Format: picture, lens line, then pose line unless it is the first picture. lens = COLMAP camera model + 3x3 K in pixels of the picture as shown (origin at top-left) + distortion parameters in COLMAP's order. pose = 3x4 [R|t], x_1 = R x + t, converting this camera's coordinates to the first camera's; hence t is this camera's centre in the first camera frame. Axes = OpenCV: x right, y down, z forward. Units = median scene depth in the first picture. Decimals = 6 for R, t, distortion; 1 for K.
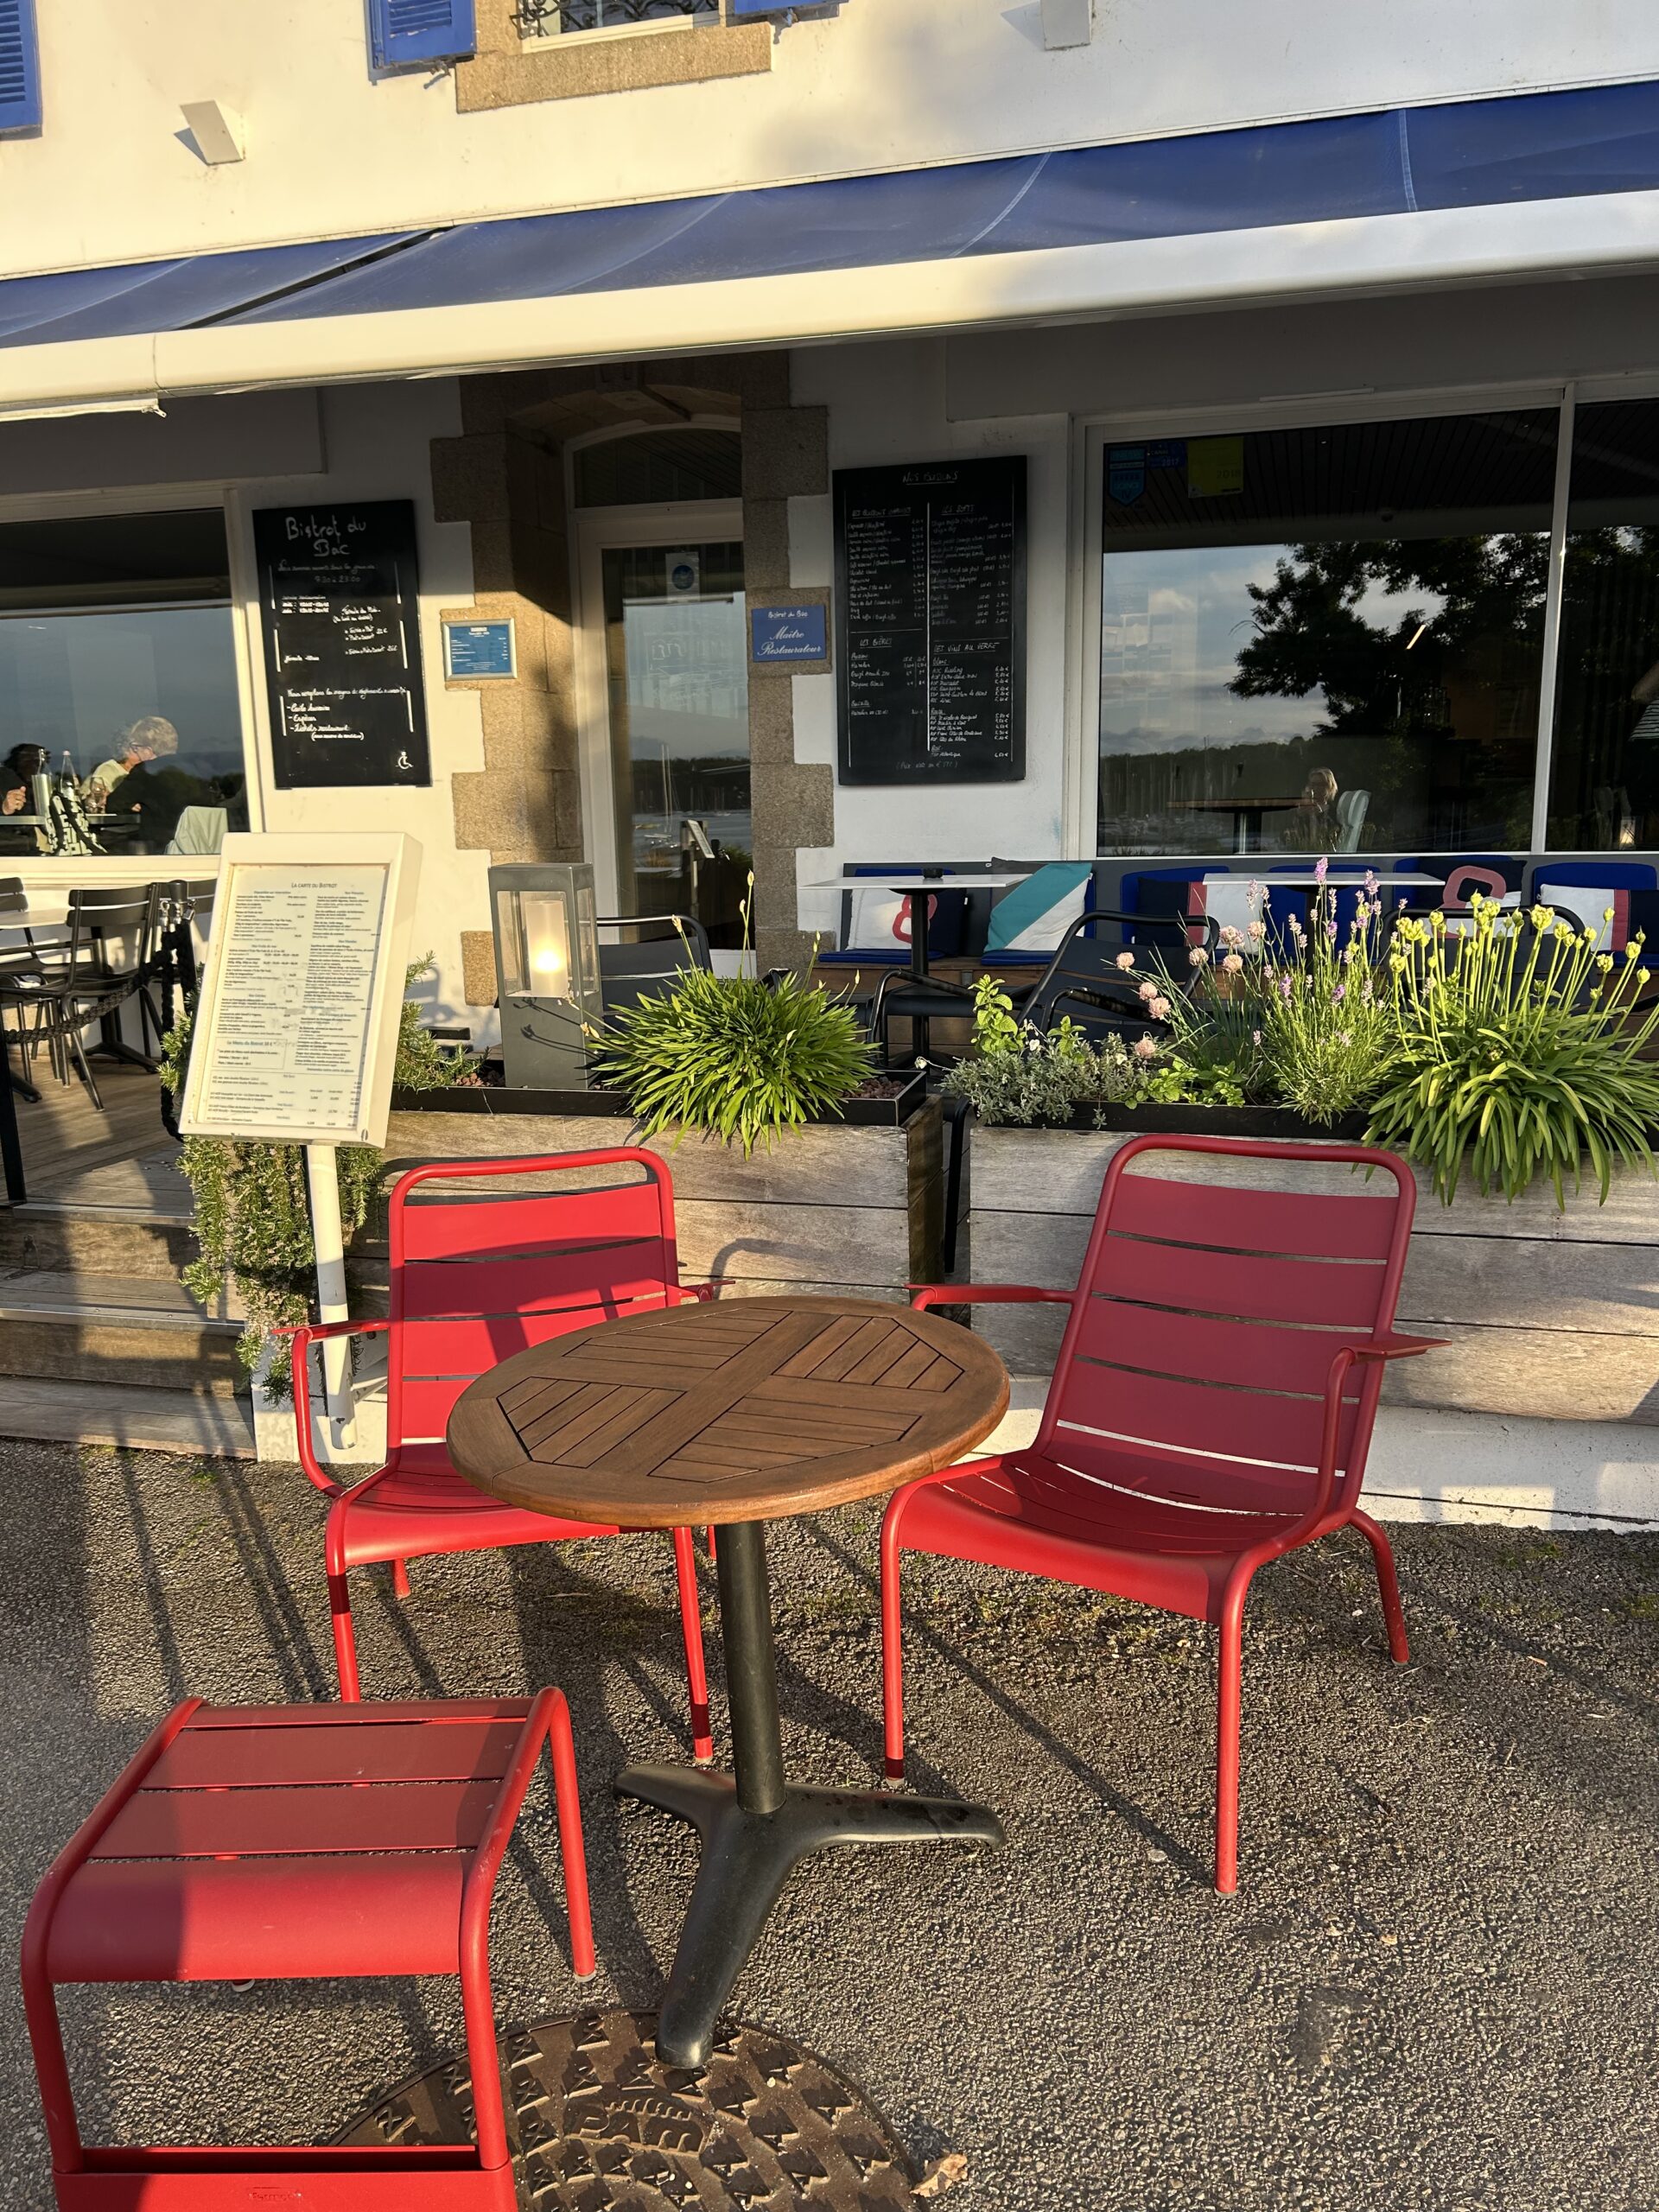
lens RADIAL K [[1627.8, 0, 835.5], [0, 1627.8, 1116.3], [0, 0, 1]] dist [0.014293, -0.002134]
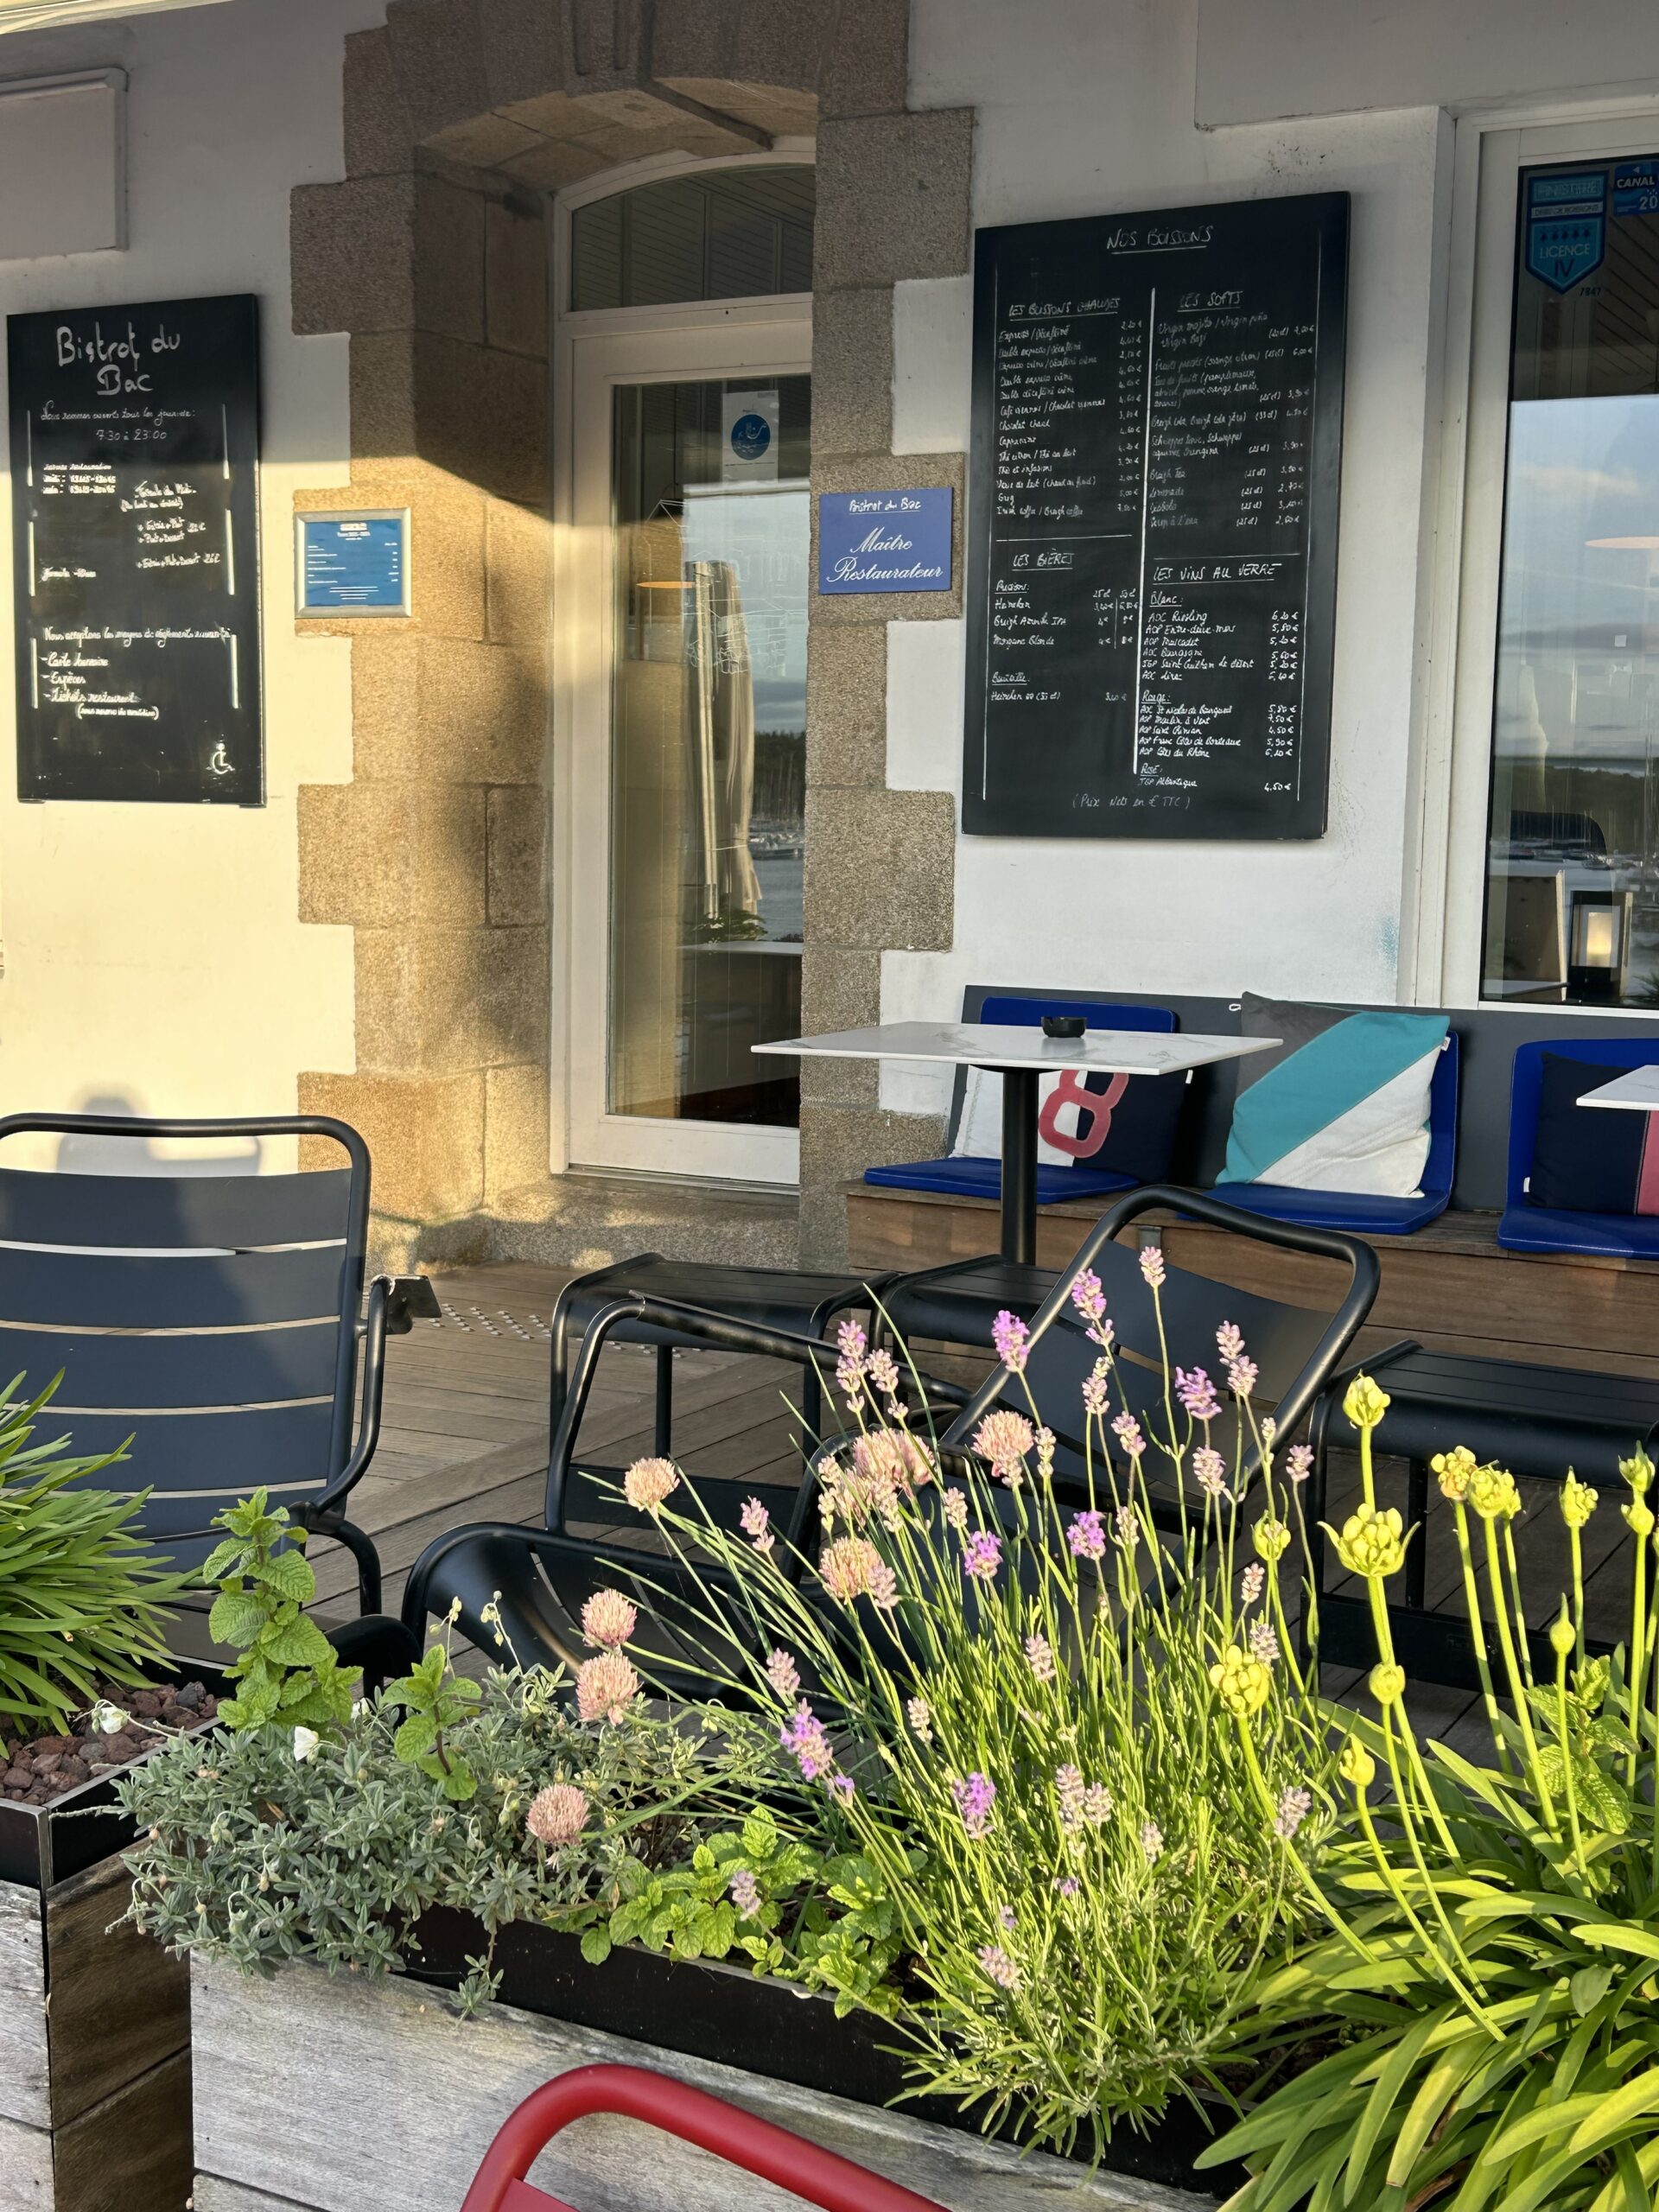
lens RADIAL K [[2644.3, 0, 824.8], [0, 2644.3, 1099.8], [0, 0, 1]] dist [0.037509, 0.000000]
pose [[0.977211, 0.055914, -0.204776, 0.131690], [-0.072348, 0.994656, -0.073662, -0.056565], [0.199563, 0.086799, 0.976033, 0.191543]]
